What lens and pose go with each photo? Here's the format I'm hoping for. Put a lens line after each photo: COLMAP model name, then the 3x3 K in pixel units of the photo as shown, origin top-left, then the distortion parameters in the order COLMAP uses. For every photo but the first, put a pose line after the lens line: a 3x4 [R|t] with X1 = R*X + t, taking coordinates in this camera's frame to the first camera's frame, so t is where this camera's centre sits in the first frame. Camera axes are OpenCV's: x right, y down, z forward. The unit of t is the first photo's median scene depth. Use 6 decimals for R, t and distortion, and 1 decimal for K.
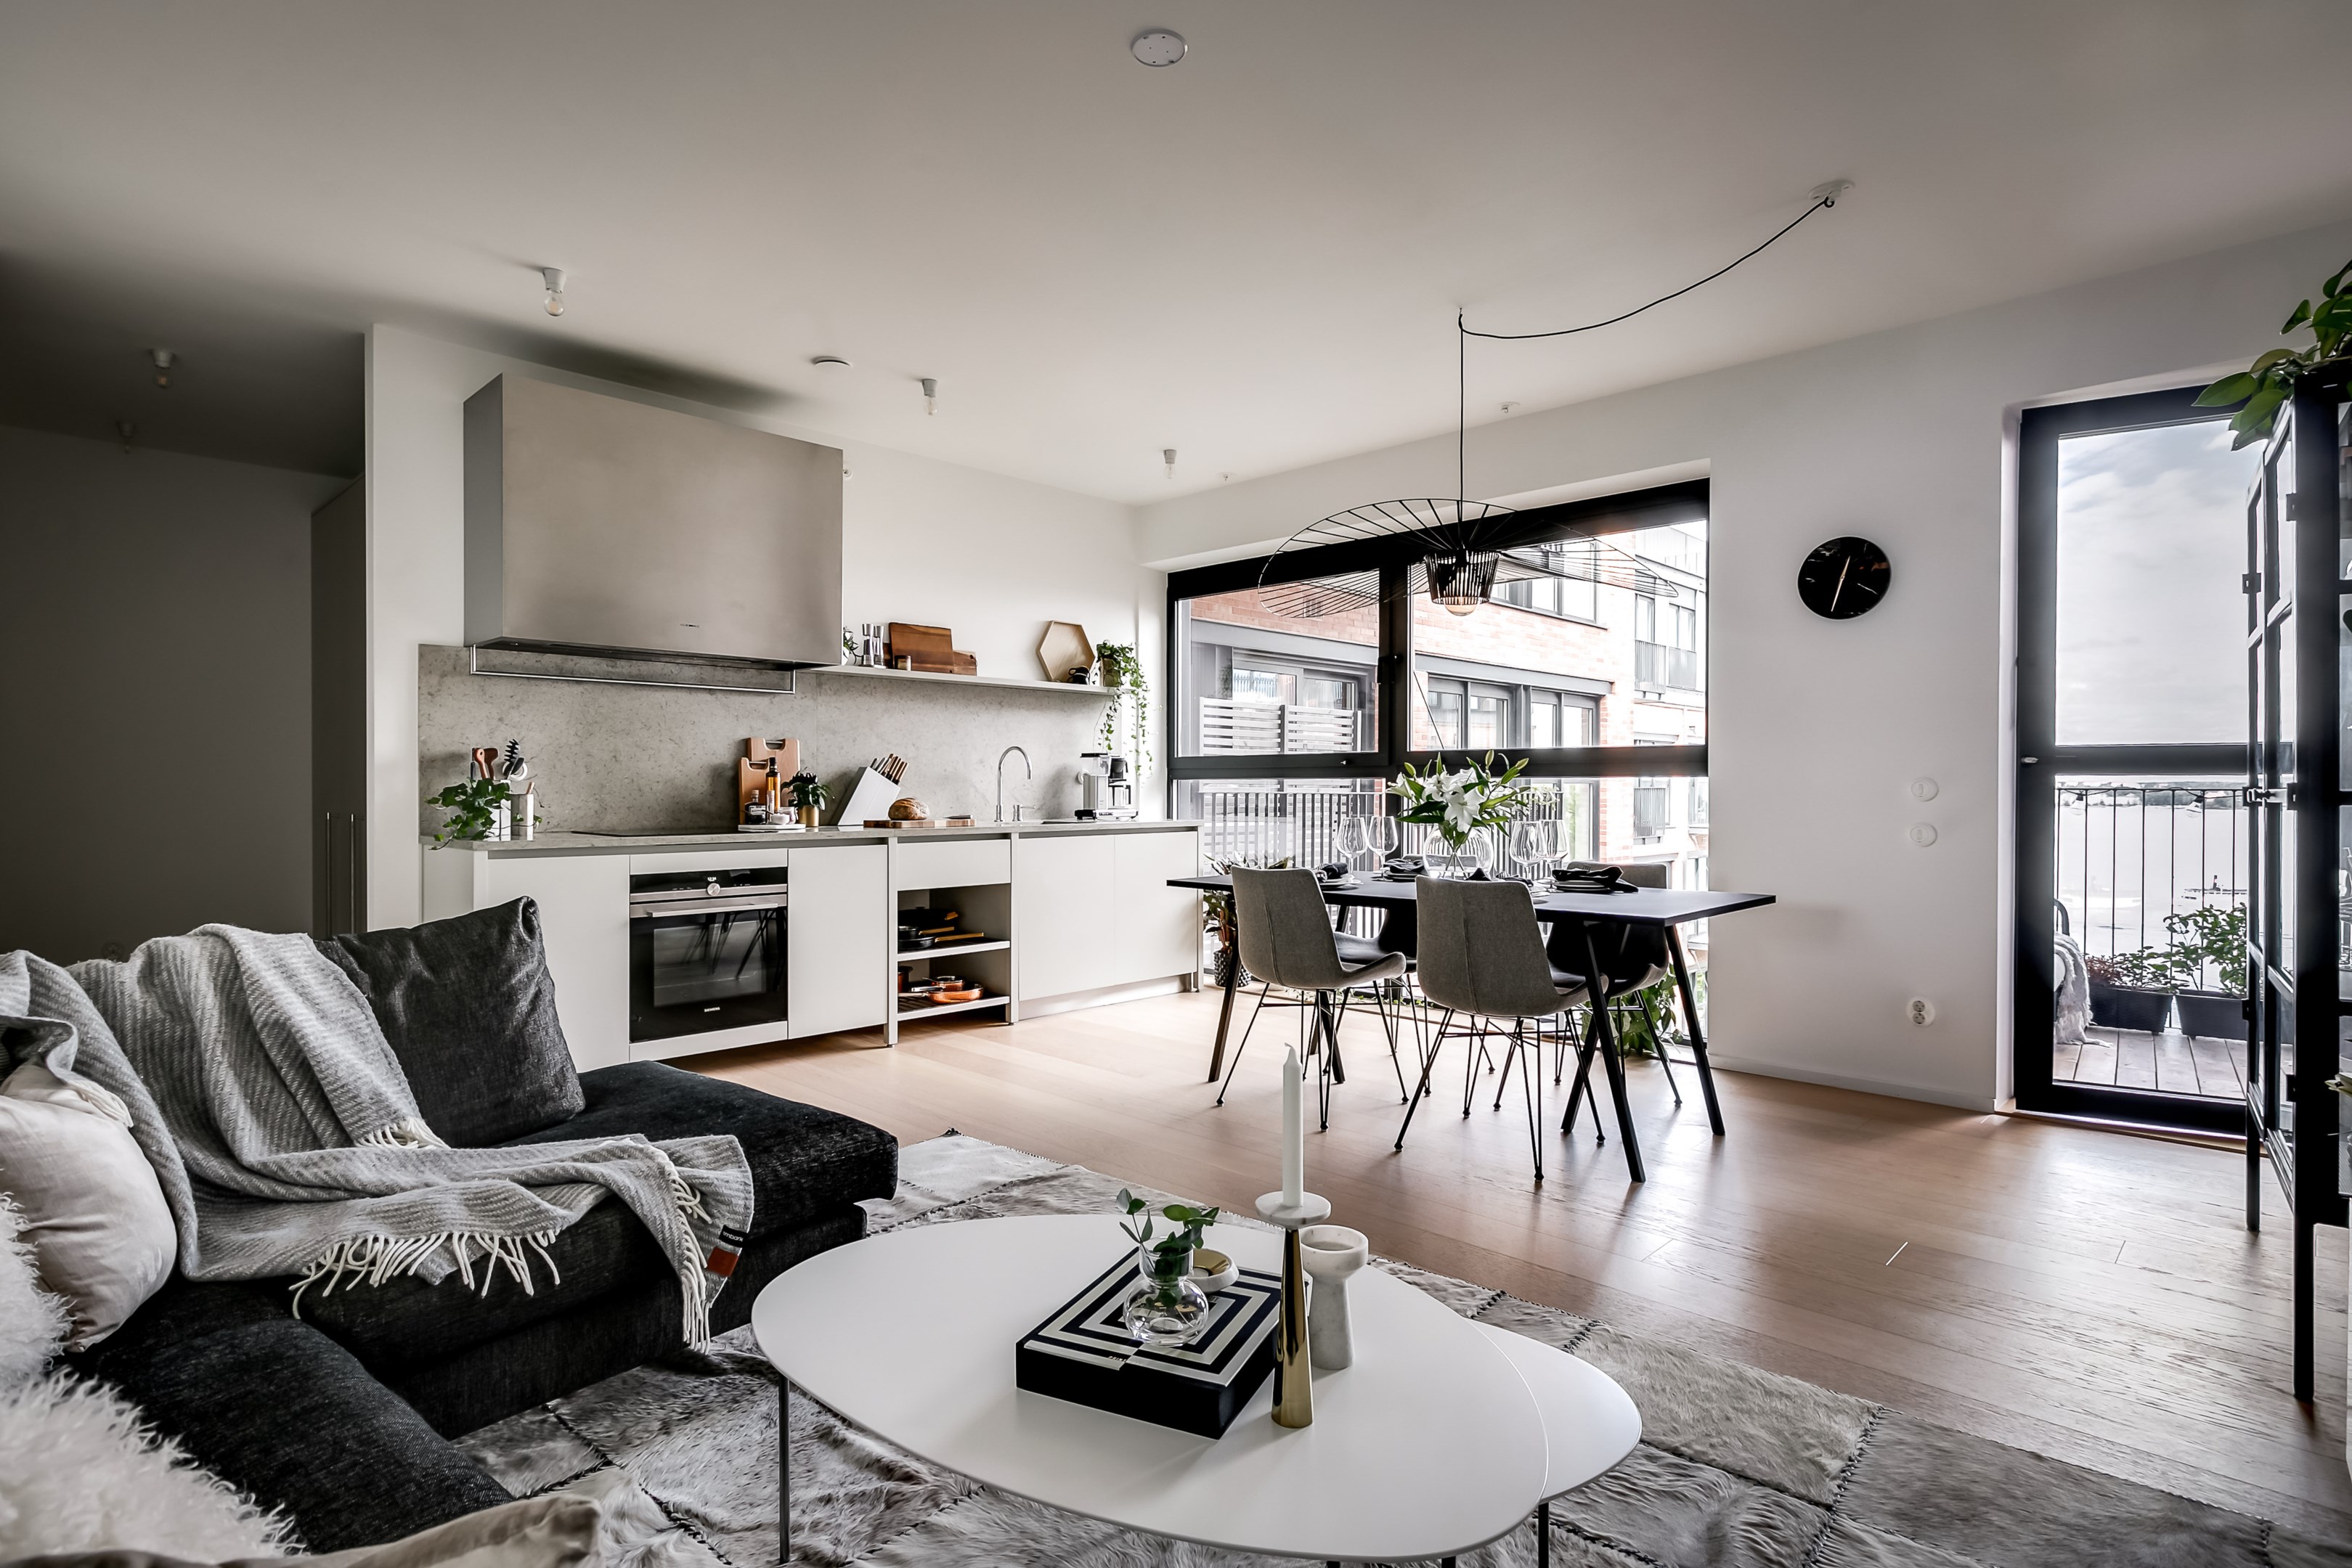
lens RADIAL K [[1203.4, 0, 1156.8], [0, 1203.4, 791.5], [0, 0, 1]] dist [-0.002673, 0.003525]
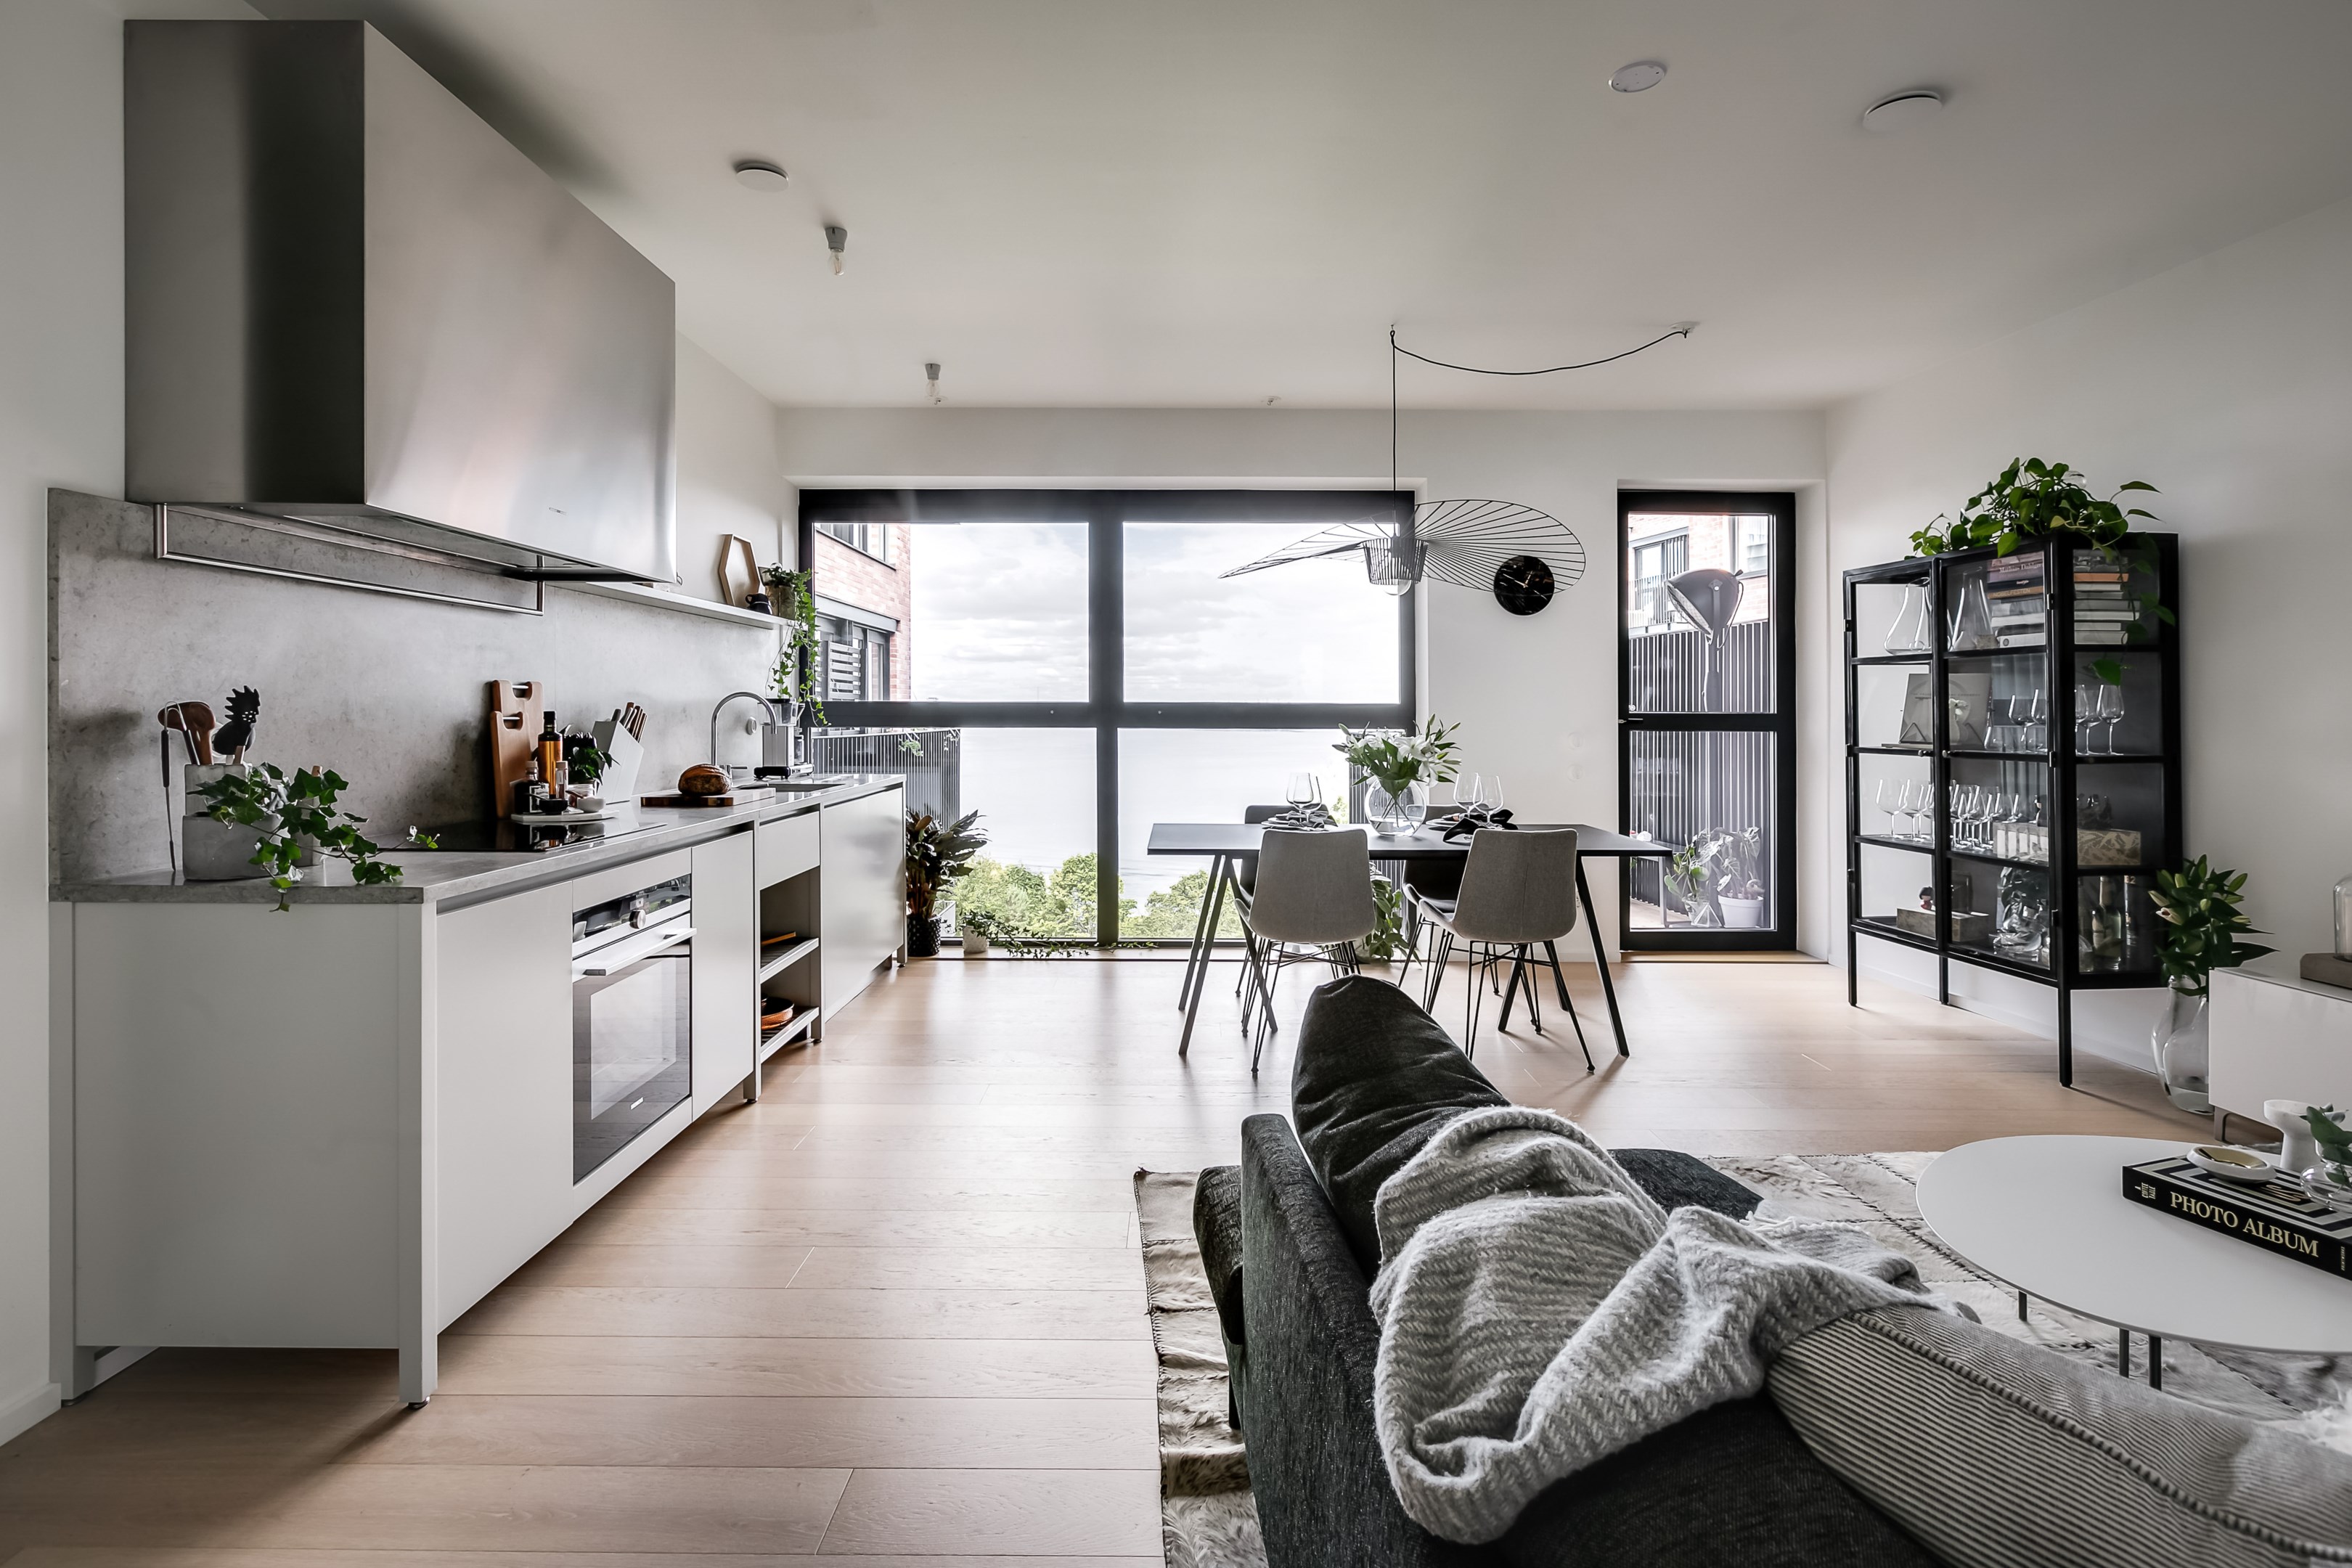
lens RADIAL K [[1169.0, 0, 1217.9], [0, 1169.0, 715.3], [0, 0, 1]] dist [-0.002347, 0.001665]
pose [[0.701236, -0.000553, 0.712929, -0.563057], [0.000849, 1.000000, -0.000059, -0.027896], [-0.712929, 0.000646, 0.701236, 0.301888]]
